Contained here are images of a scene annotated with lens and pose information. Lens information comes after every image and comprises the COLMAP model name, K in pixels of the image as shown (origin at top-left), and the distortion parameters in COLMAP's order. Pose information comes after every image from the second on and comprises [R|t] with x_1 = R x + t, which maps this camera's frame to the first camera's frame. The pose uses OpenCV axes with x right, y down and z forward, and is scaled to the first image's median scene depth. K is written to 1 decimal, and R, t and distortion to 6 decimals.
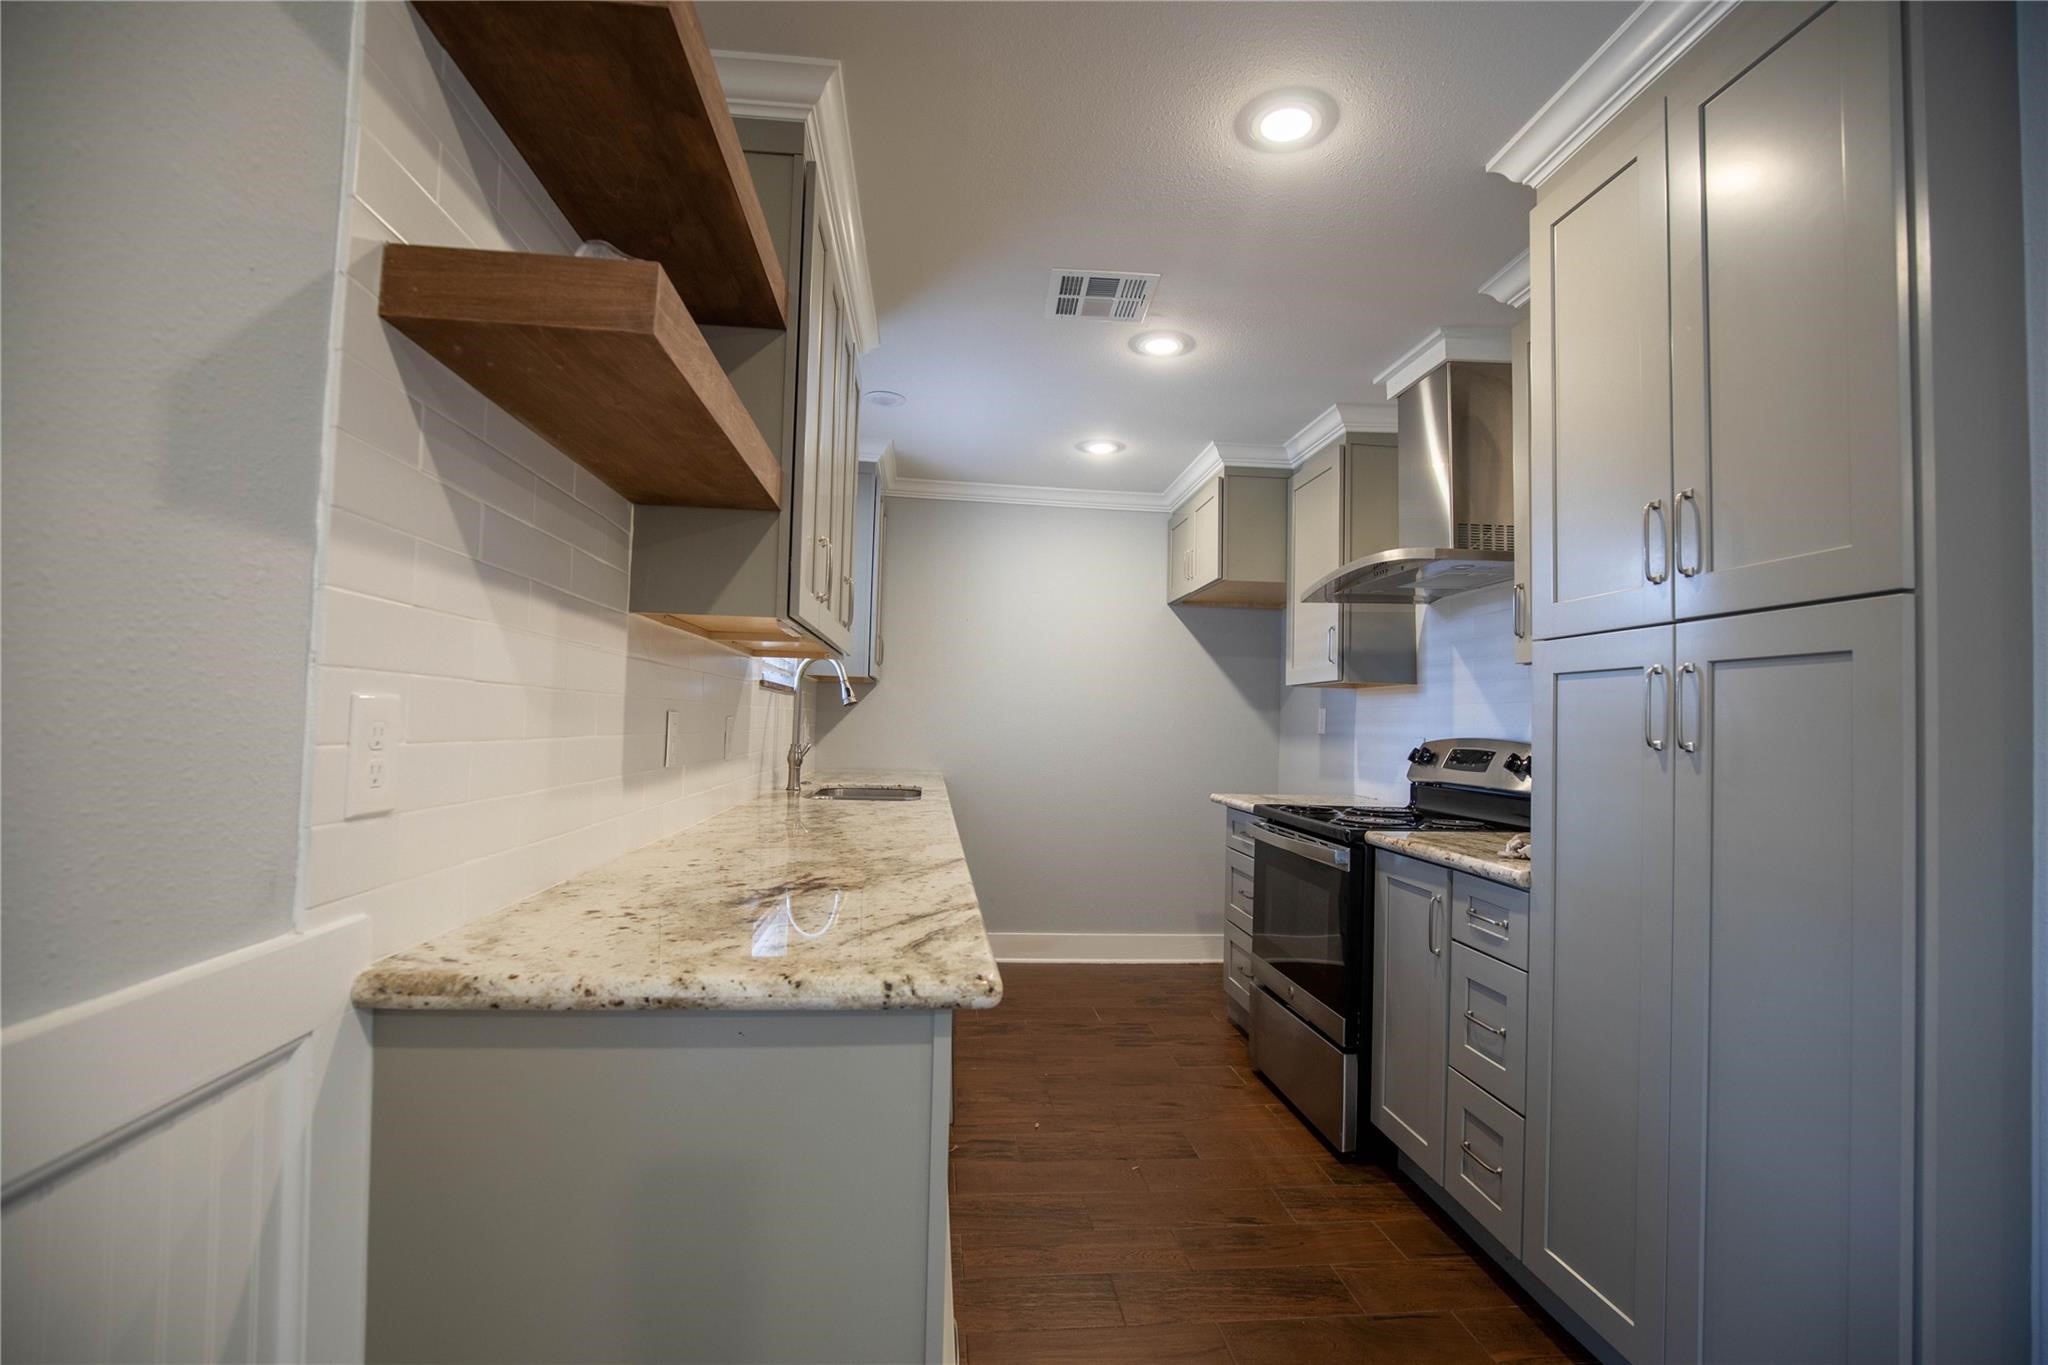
lens RADIAL K [[940.6, 0, 1024.0], [0, 940.6, 682.5], [0, 0, 1]] dist [0.000344, 0.000084]
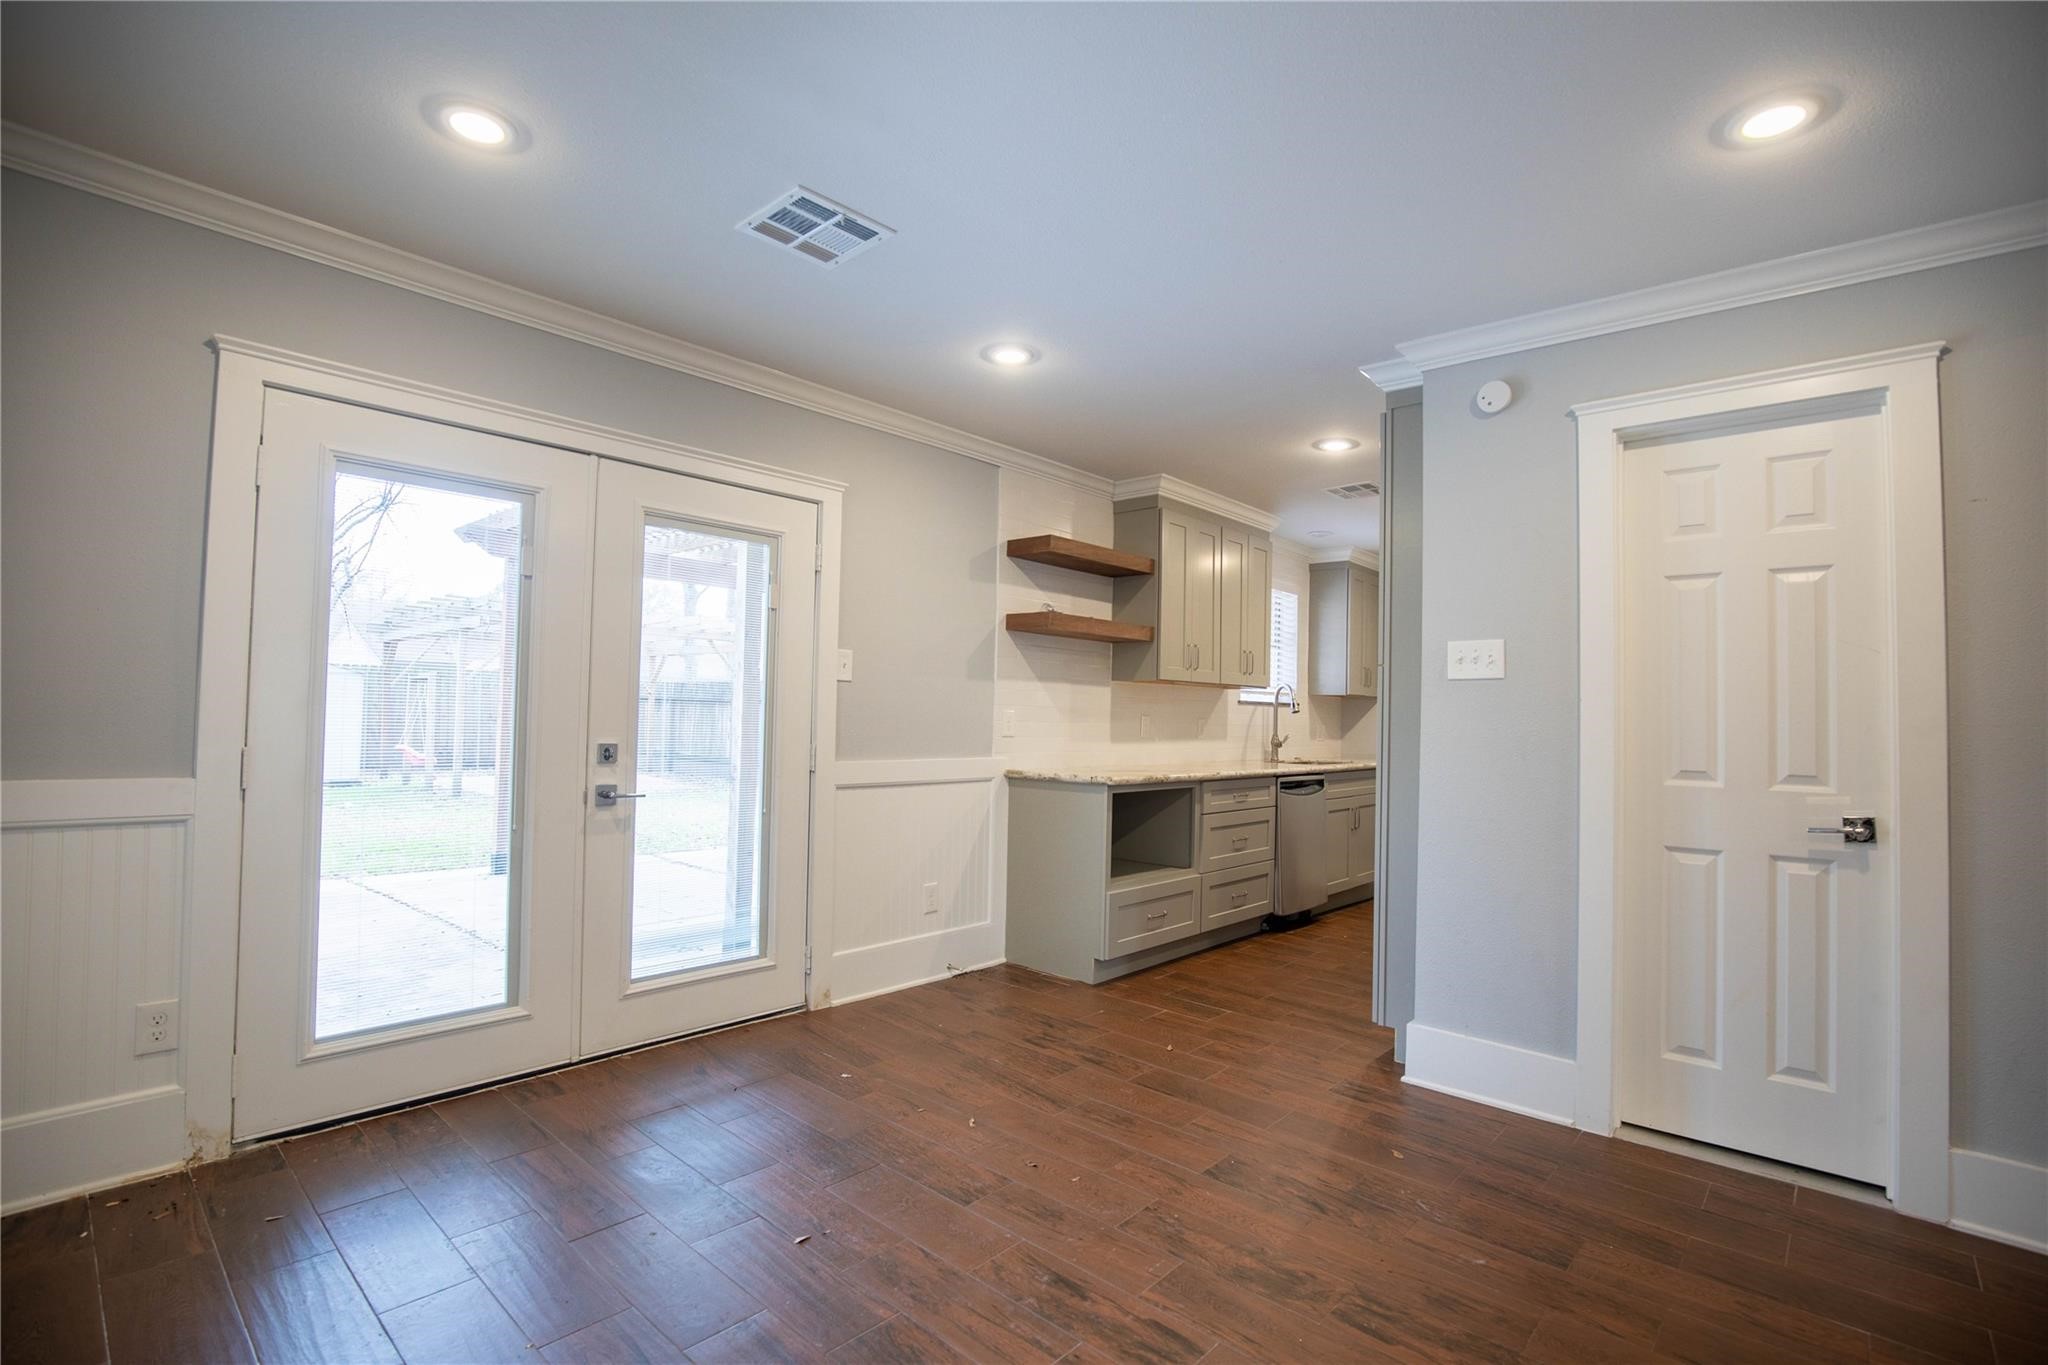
lens RADIAL K [[940.6, 0, 1024.0], [0, 940.6, 682.5], [0, 0, 1]] dist [0.000344, 0.000084]
pose [[0.669668, -0.040248, -0.741569, 2.784193], [0.028318, 0.999188, -0.028657, 0.008434], [0.742120, -0.001809, 0.670264, -2.037413]]
